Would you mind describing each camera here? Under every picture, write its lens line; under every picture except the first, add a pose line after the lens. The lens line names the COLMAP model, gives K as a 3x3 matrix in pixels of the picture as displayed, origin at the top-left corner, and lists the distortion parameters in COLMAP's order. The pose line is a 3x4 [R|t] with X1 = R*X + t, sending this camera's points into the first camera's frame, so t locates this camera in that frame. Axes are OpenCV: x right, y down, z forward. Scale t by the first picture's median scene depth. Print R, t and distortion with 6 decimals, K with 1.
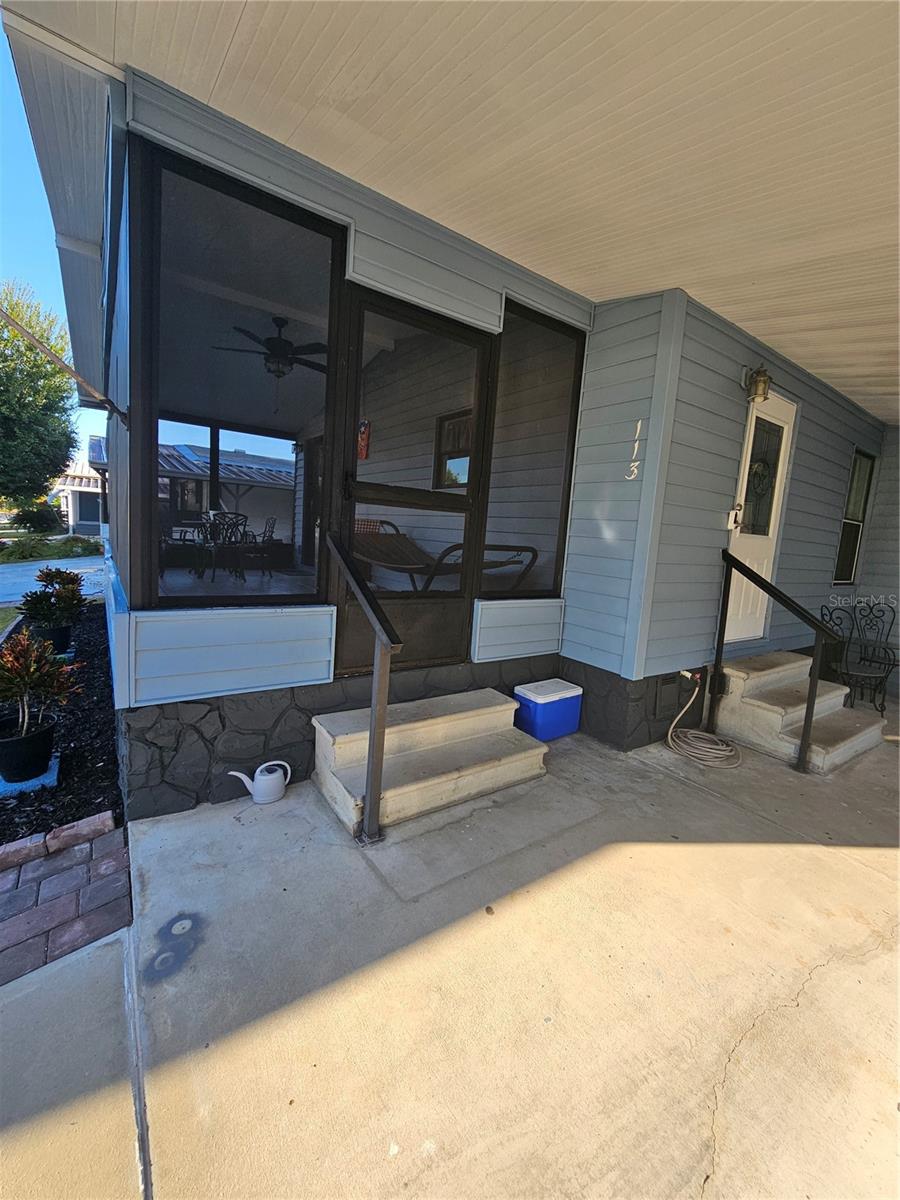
lens RADIAL K [[492.1, 0, 456.1], [0, 492.1, 591.9], [0, 0, 1]] dist [-0.003272, 0.000050]
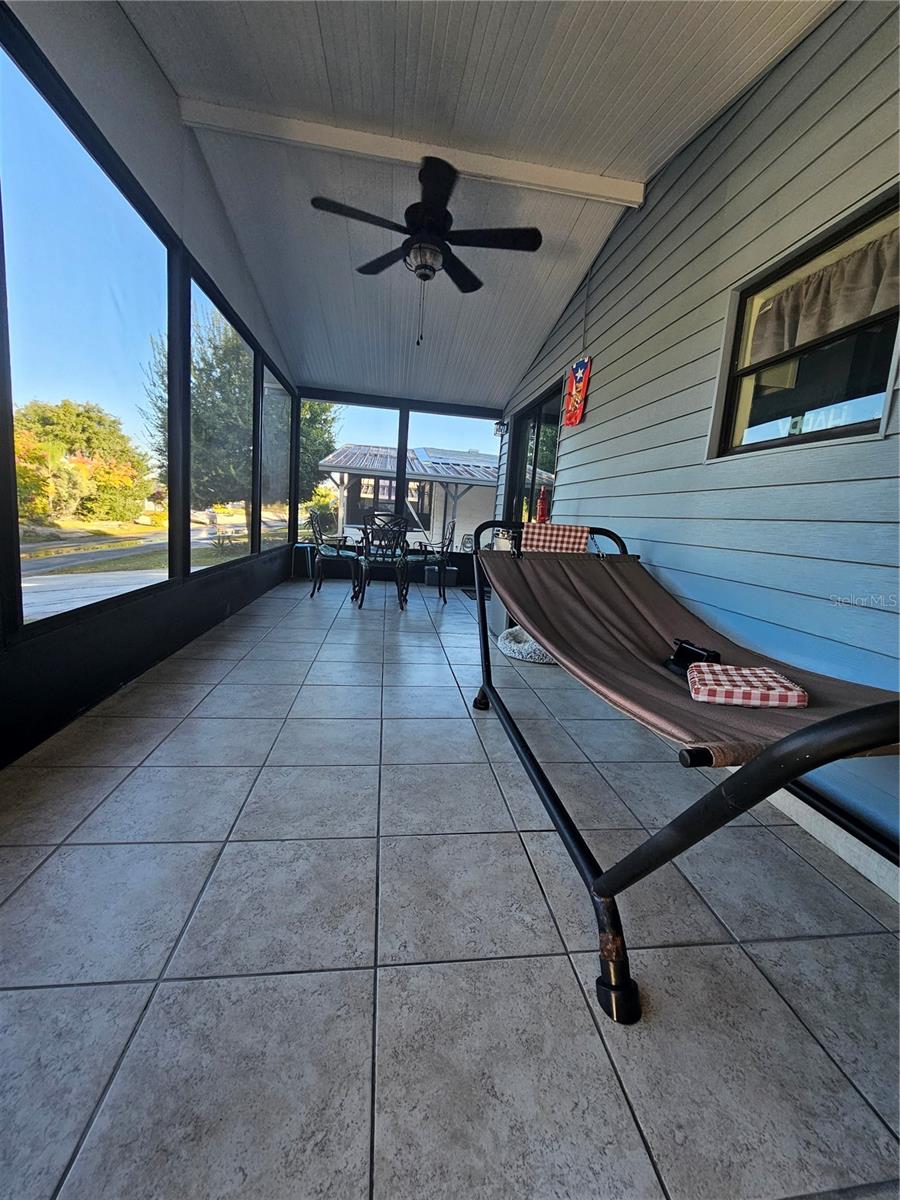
lens RADIAL K [[492.1, 0, 457.0], [0, 492.1, 598.9], [0, 0, 1]] dist [-0.003272, 0.000050]
pose [[0.889922, 0.069872, -0.450730, -0.033202], [-0.064209, 0.997547, 0.027865, -0.063978], [0.451571, 0.004143, 0.892225, 0.397738]]
